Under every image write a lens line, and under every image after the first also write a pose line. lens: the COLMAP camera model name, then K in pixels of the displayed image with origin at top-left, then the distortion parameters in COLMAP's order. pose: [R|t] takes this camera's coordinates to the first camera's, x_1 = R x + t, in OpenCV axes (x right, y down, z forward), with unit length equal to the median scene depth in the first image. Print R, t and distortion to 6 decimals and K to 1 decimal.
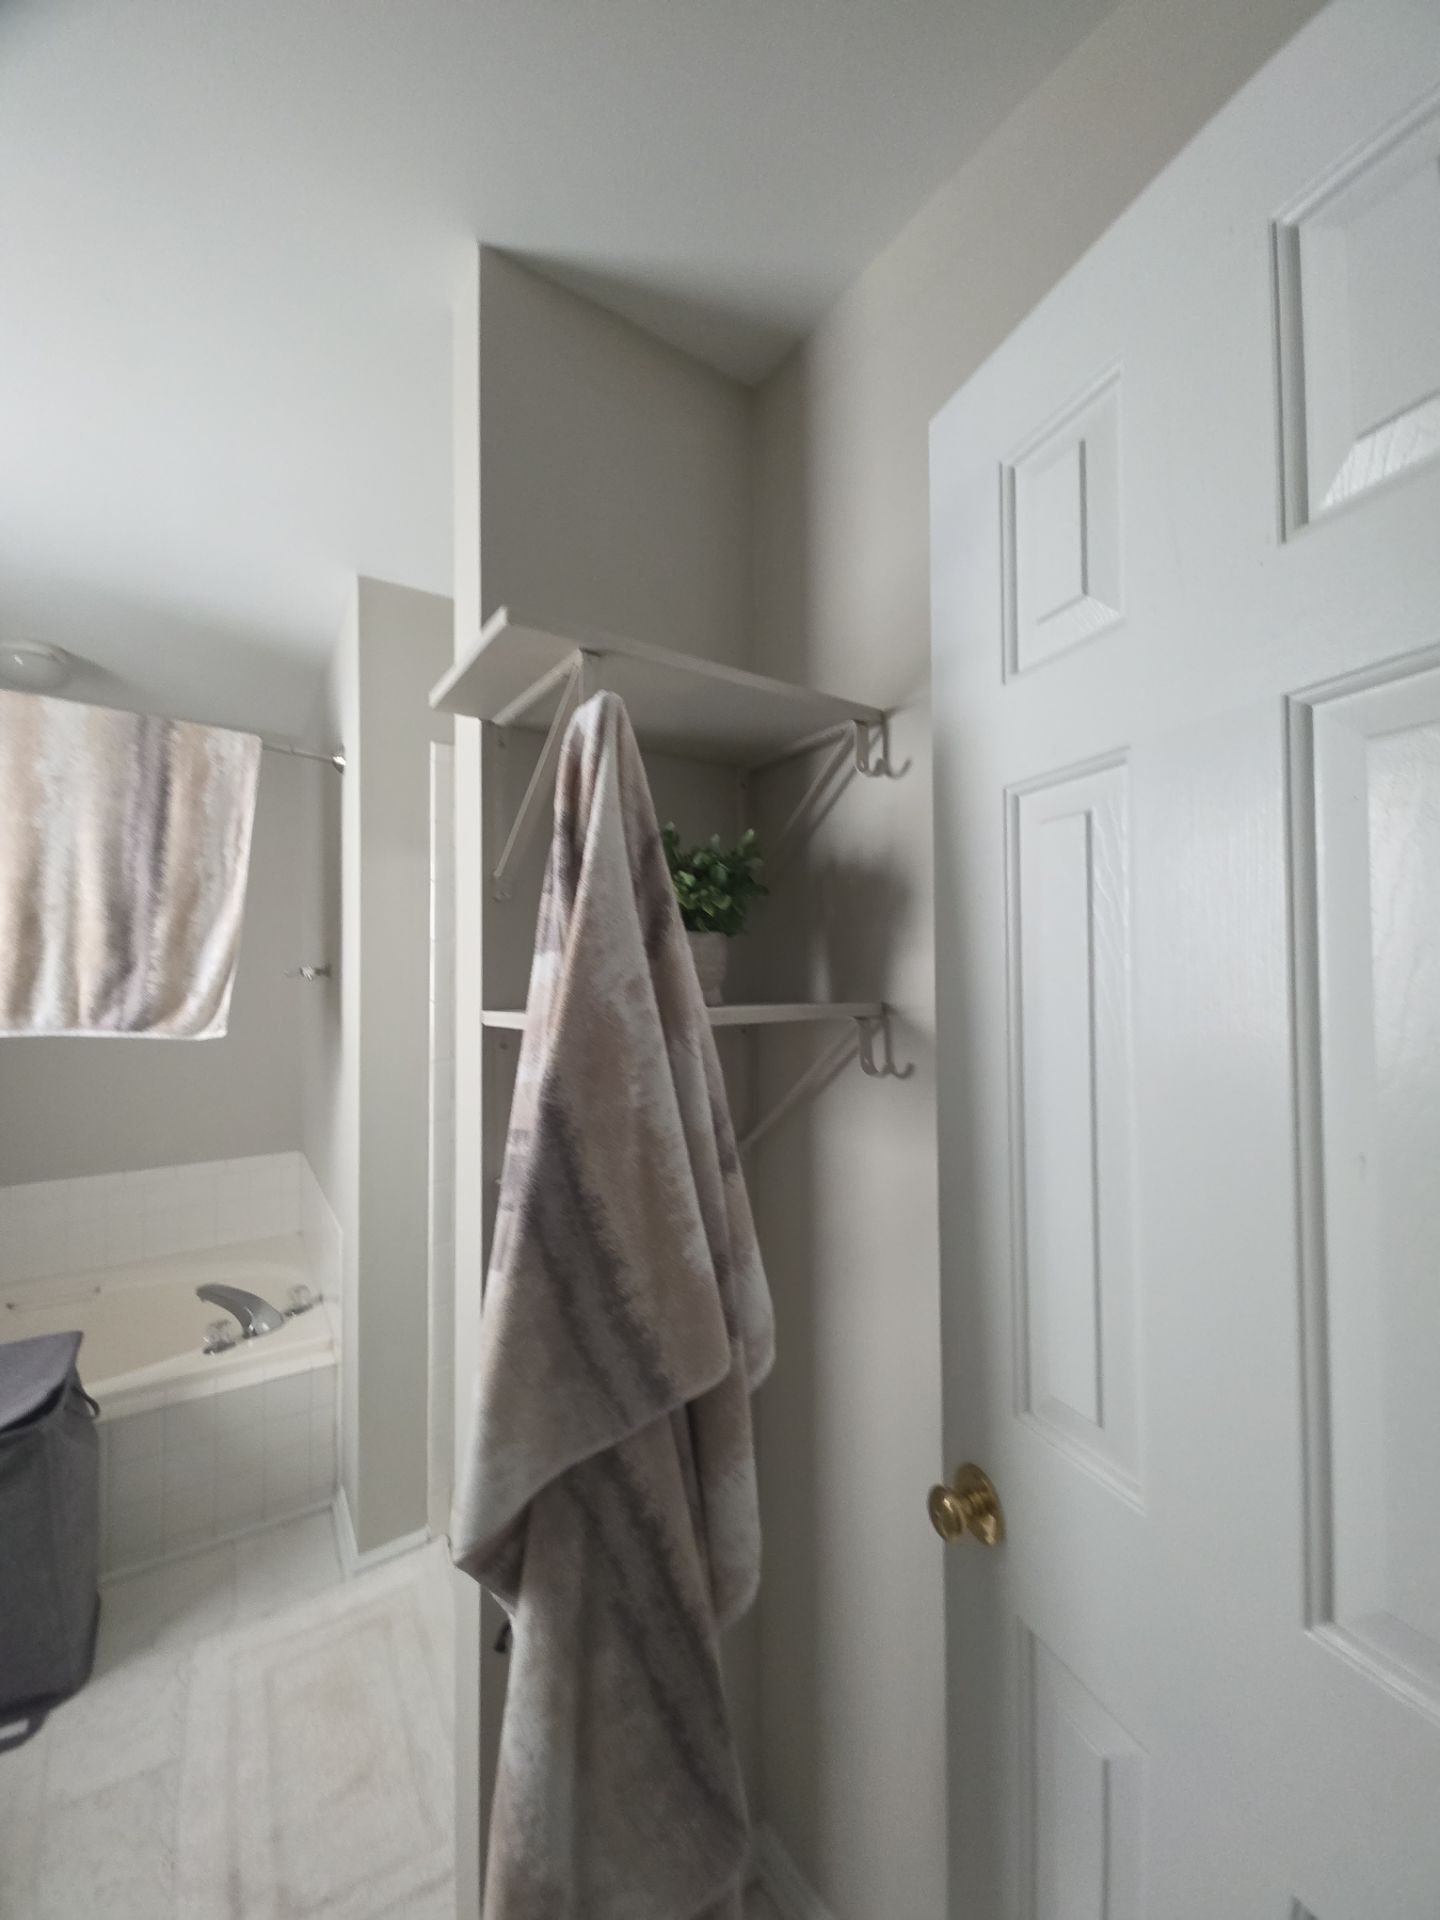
lens RADIAL K [[758.6, 0, 715.3], [0, 758.6, 958.2], [0, 0, 1]] dist [0.007953, -0.004345]
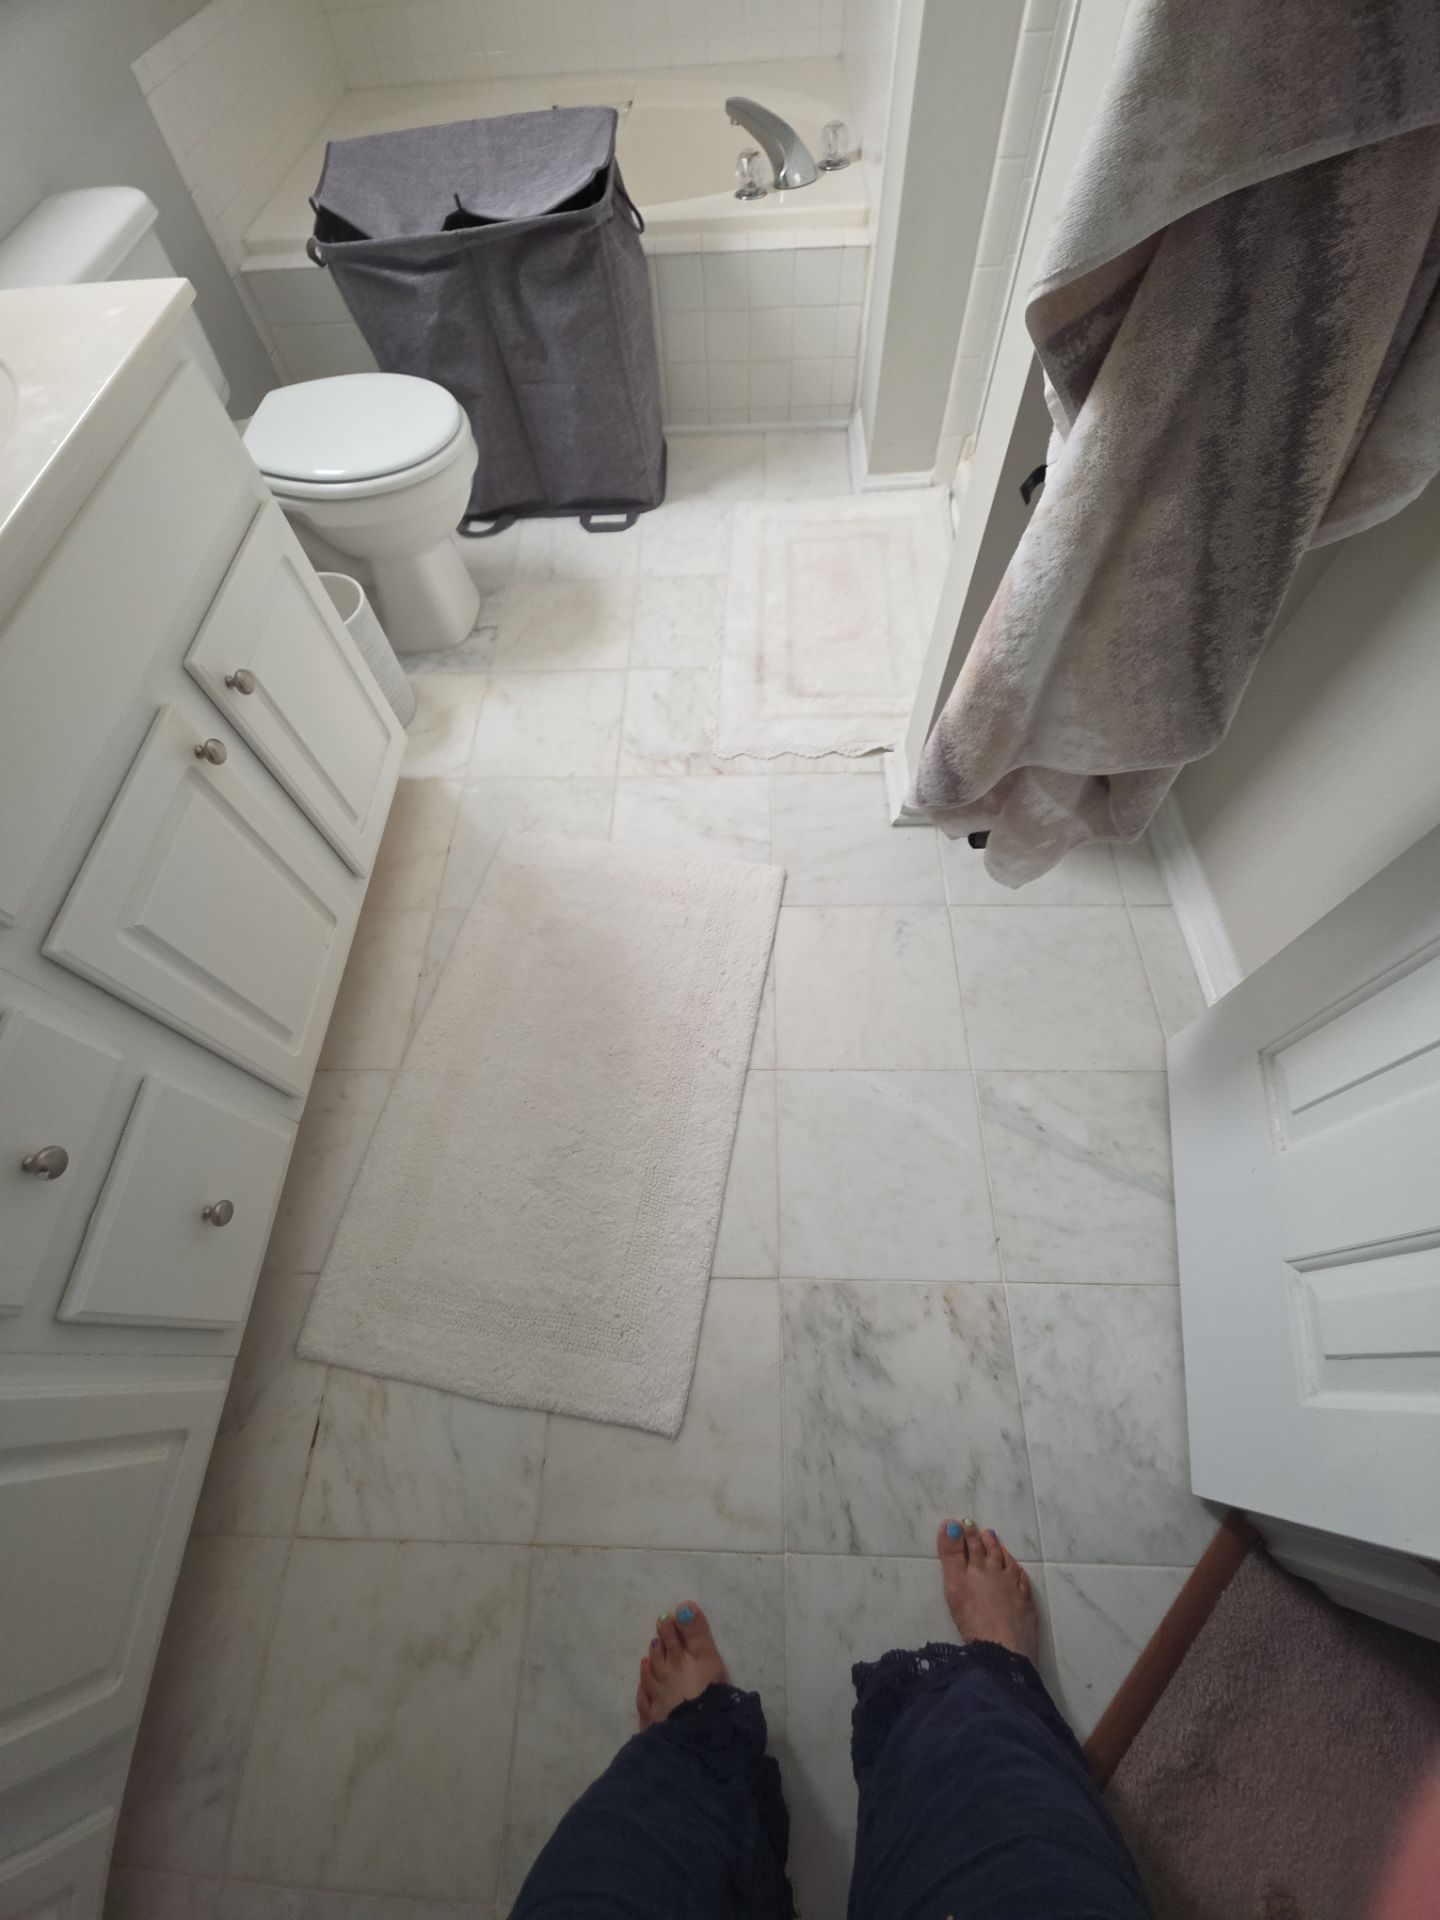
lens RADIAL K [[758.6, 0, 720.8], [0, 758.6, 957.1], [0, 0, 1]] dist [0.007953, -0.004345]
pose [[0.830169, 0.477112, -0.288415, -0.032261], [0.043683, 0.460069, 0.886808, 0.177058], [0.555797, -0.748800, 0.361094, 0.043427]]
